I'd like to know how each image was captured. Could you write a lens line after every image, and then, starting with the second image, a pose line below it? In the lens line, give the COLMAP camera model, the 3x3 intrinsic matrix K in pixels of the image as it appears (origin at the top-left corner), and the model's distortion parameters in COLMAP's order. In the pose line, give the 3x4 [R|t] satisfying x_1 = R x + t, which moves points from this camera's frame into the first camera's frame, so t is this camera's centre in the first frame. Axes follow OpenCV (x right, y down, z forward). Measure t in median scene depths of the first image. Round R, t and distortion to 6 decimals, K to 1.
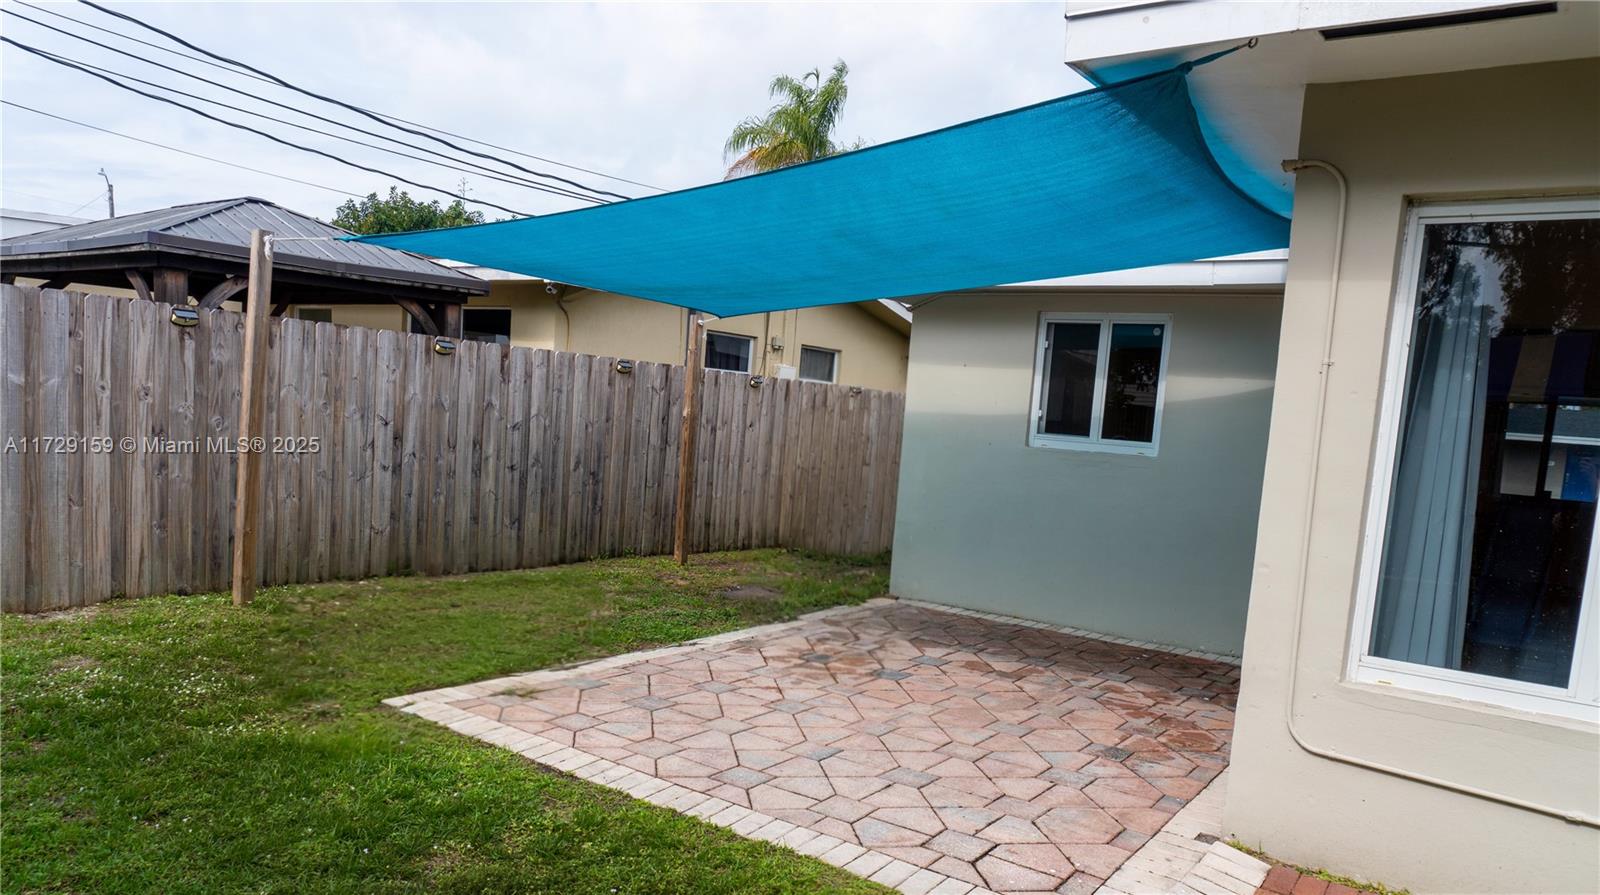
lens RADIAL K [[1080.0, 0, 798.2], [0, 1080.0, 448.5], [0, 0, 1]] dist [-0.000466, -0.000014]
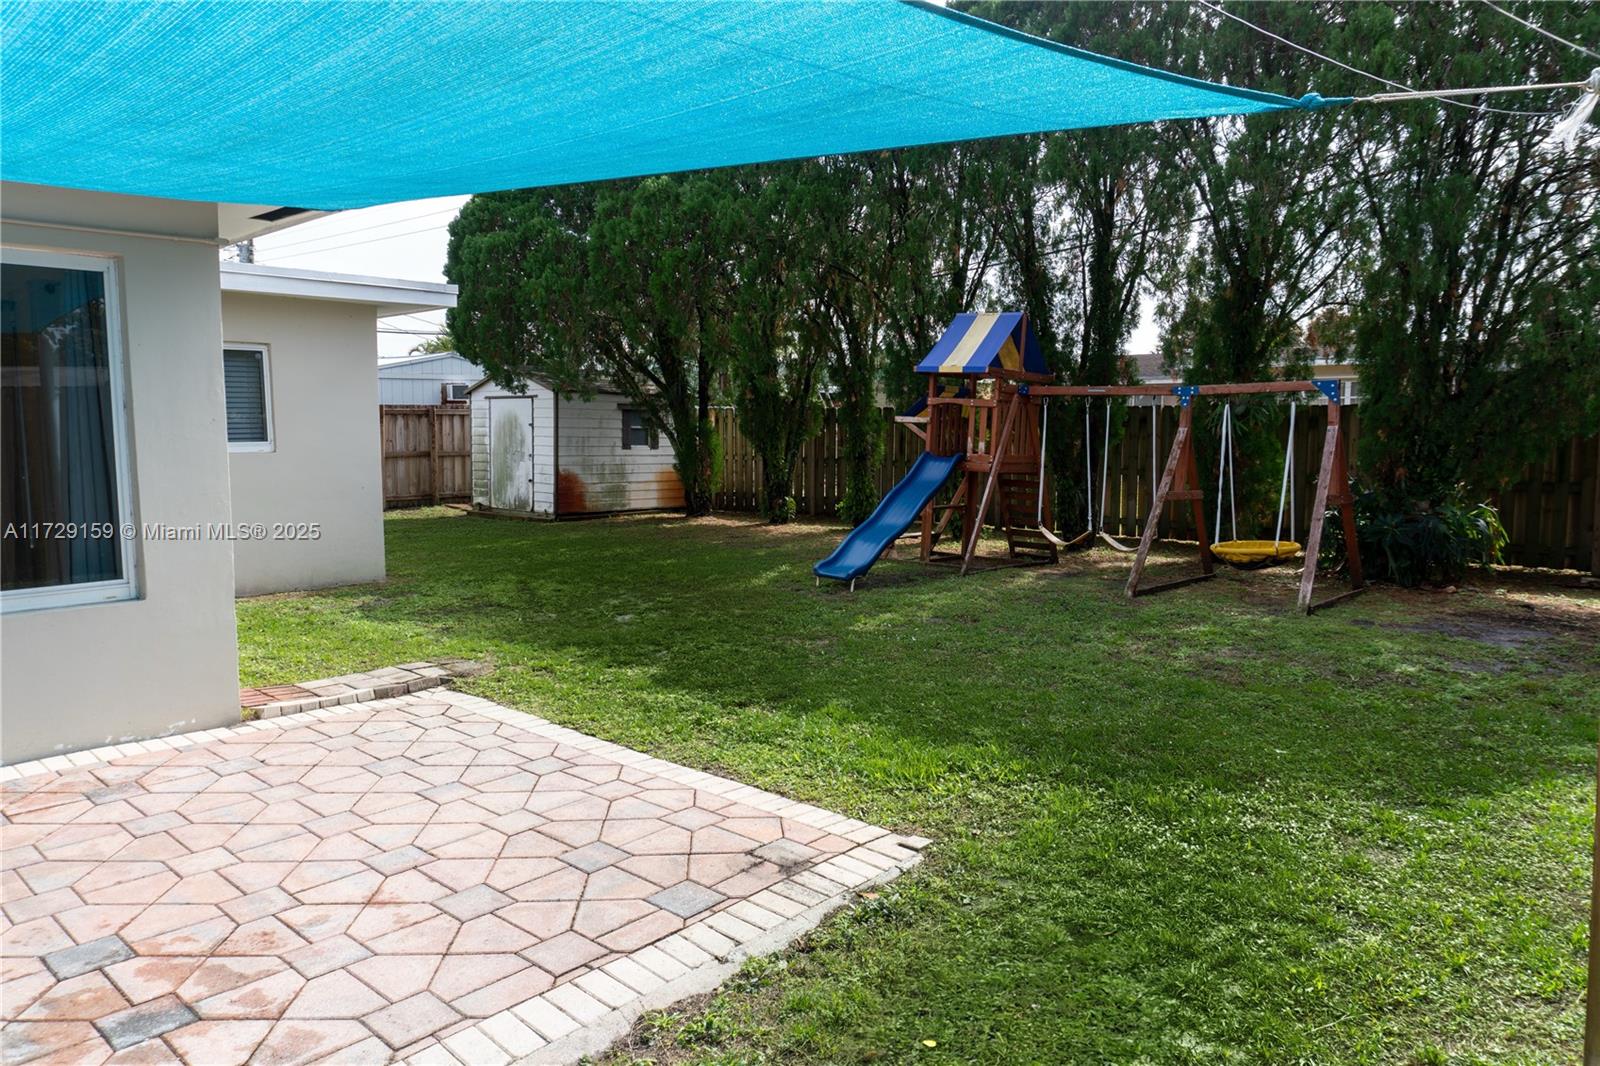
lens RADIAL K [[1068.6, 0, 798.8], [0, 1068.6, 533.4], [0, 0, 1]] dist [-0.028816, 0.005525]
pose [[-0.993738, -0.068715, 0.088110, -0.346928], [-0.055036, 0.987269, 0.149232, -0.099683], [-0.097243, 0.143448, -0.984869, 1.789556]]
